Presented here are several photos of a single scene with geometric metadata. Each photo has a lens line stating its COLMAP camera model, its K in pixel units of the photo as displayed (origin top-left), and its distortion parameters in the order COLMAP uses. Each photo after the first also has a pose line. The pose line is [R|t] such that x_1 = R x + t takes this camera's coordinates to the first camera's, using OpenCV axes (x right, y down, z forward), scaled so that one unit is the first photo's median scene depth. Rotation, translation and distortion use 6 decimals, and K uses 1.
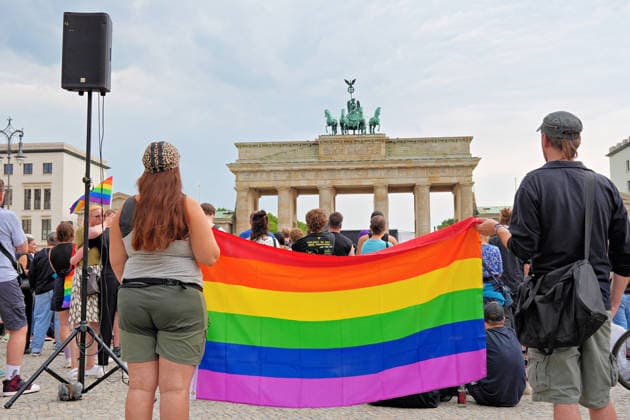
lens RADIAL K [[767.3, 0, 315.0], [0, 767.3, 210.0], [0, 0, 1]] dist [-0.018732, -0.005369]
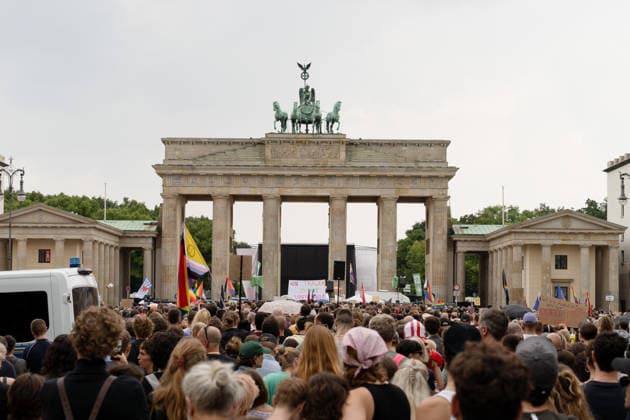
lens RADIAL K [[1324.2, 0, 283.4], [0, 1324.2, 234.8], [0, 0, 1]] dist [0.033712, -0.097217]
pose [[0.997586, 0.025696, 0.064512, -0.064916], [-0.028392, 0.998746, 0.041231, -0.047711], [-0.063371, -0.042964, 0.997065, -0.425241]]
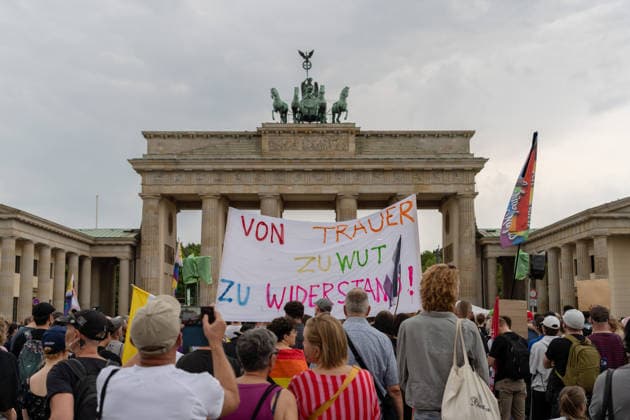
lens RADIAL K [[748.9, 0, 316.4], [0, 748.9, 230.1], [0, 0, 1]] dist [0.007784, 0.015397]
pose [[0.995947, 0.018815, 0.087952, -0.003975], [-0.016422, 0.999477, -0.027852, 0.020463], [-0.088430, 0.026295, 0.995735, 0.308530]]
